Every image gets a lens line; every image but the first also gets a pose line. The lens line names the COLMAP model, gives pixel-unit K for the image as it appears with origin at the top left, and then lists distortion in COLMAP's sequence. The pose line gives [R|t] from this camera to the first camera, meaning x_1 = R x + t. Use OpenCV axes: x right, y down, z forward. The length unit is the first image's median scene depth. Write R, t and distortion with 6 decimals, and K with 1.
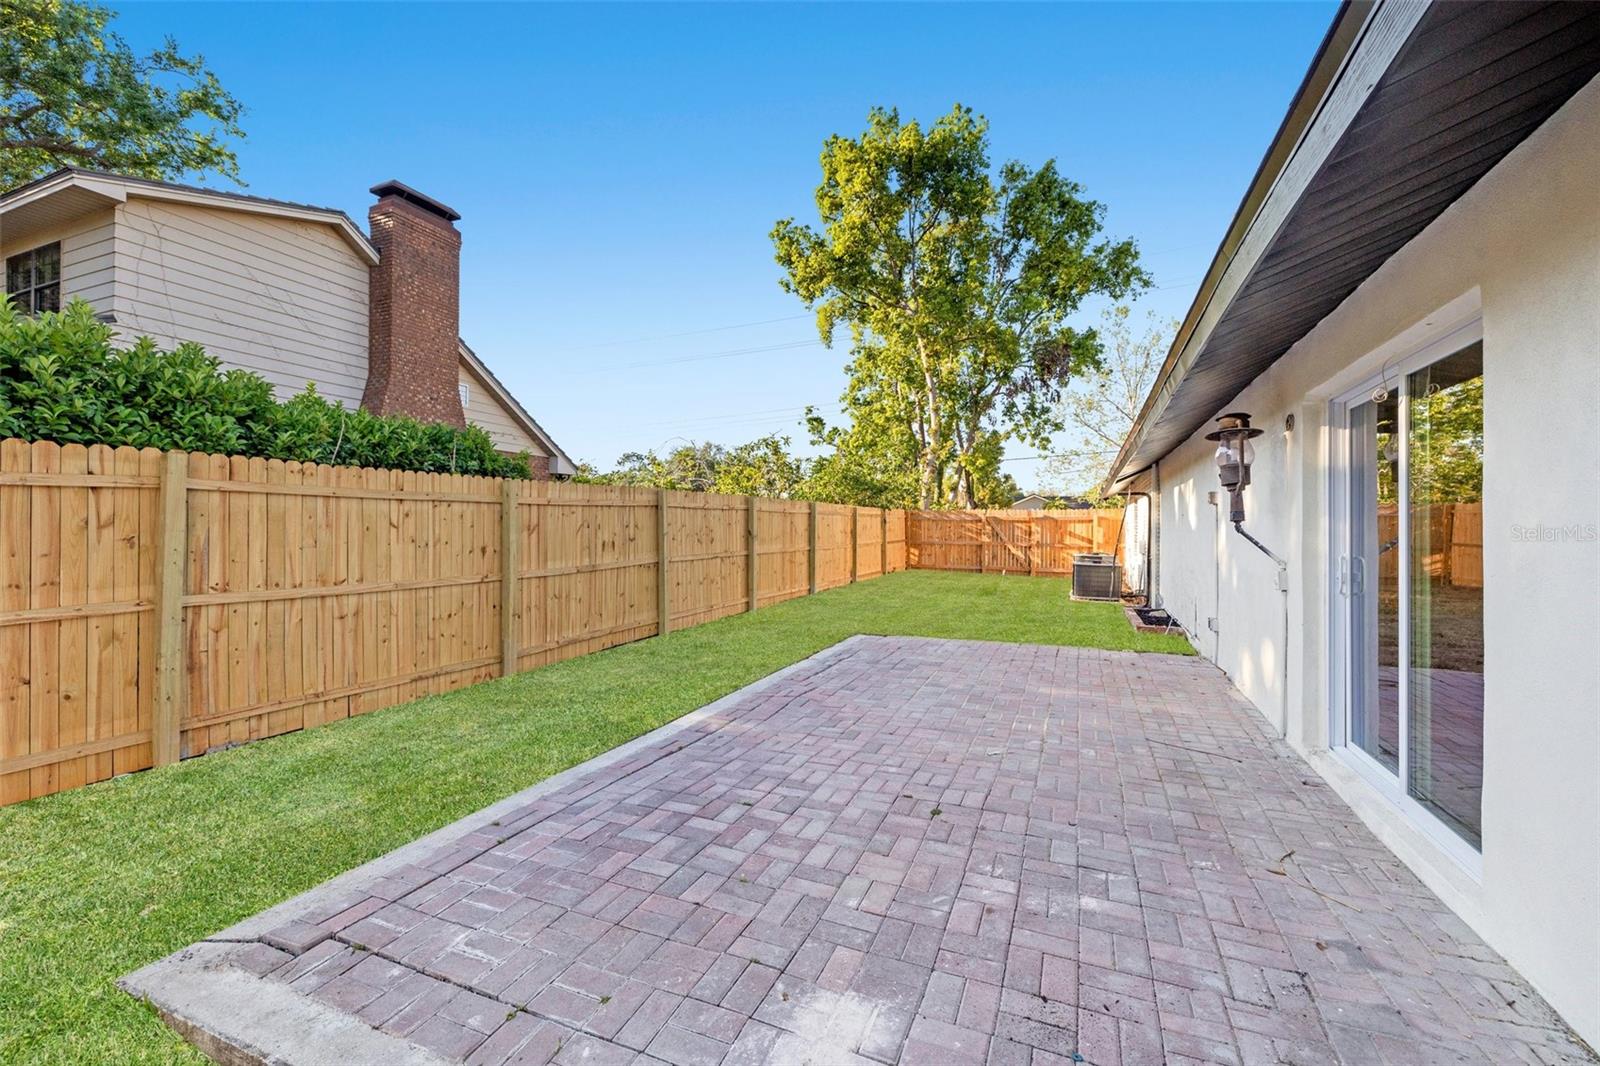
lens RADIAL K [[676.9, 0, 794.0], [0, 676.9, 530.0], [0, 0, 1]] dist [0.001861, 0.000538]
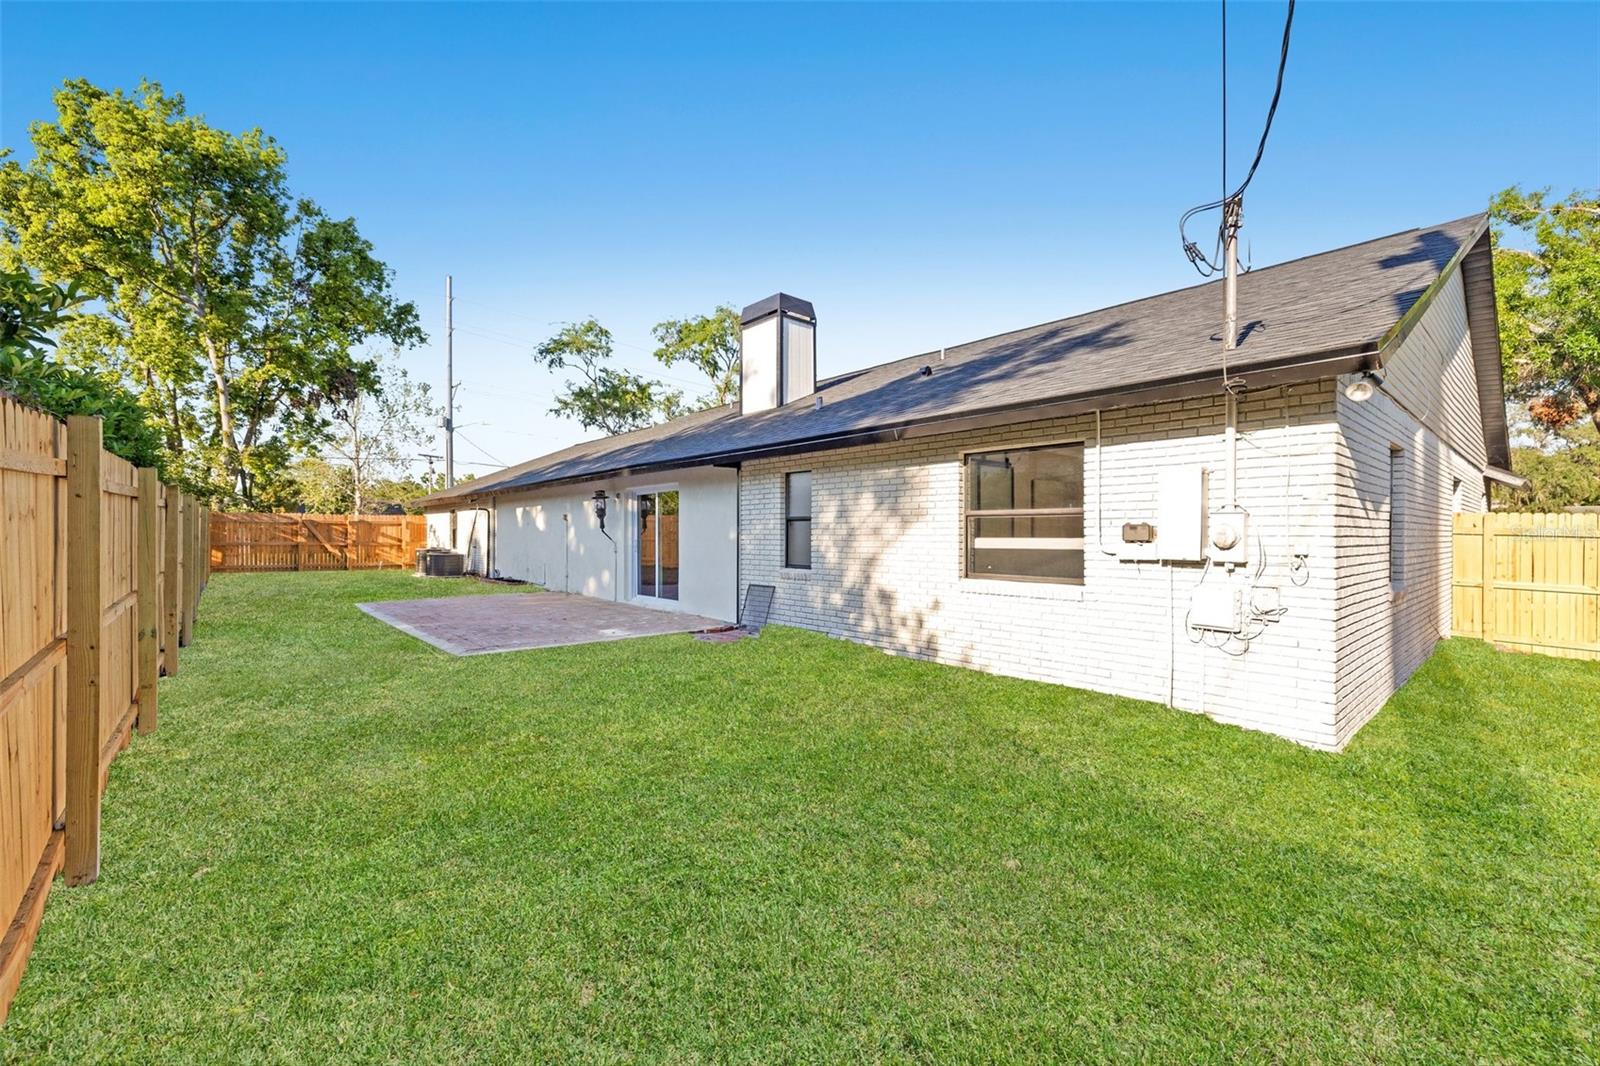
lens RADIAL K [[676.9, 0, 794.0], [0, 676.9, 530.0], [0, 0, 1]] dist [0.001861, 0.000538]
pose [[0.447123, 0.002127, 0.894470, -0.322924], [0.000534, 0.999996, -0.002645, 0.000682], [-0.894472, 0.001660, 0.447120, -0.210348]]
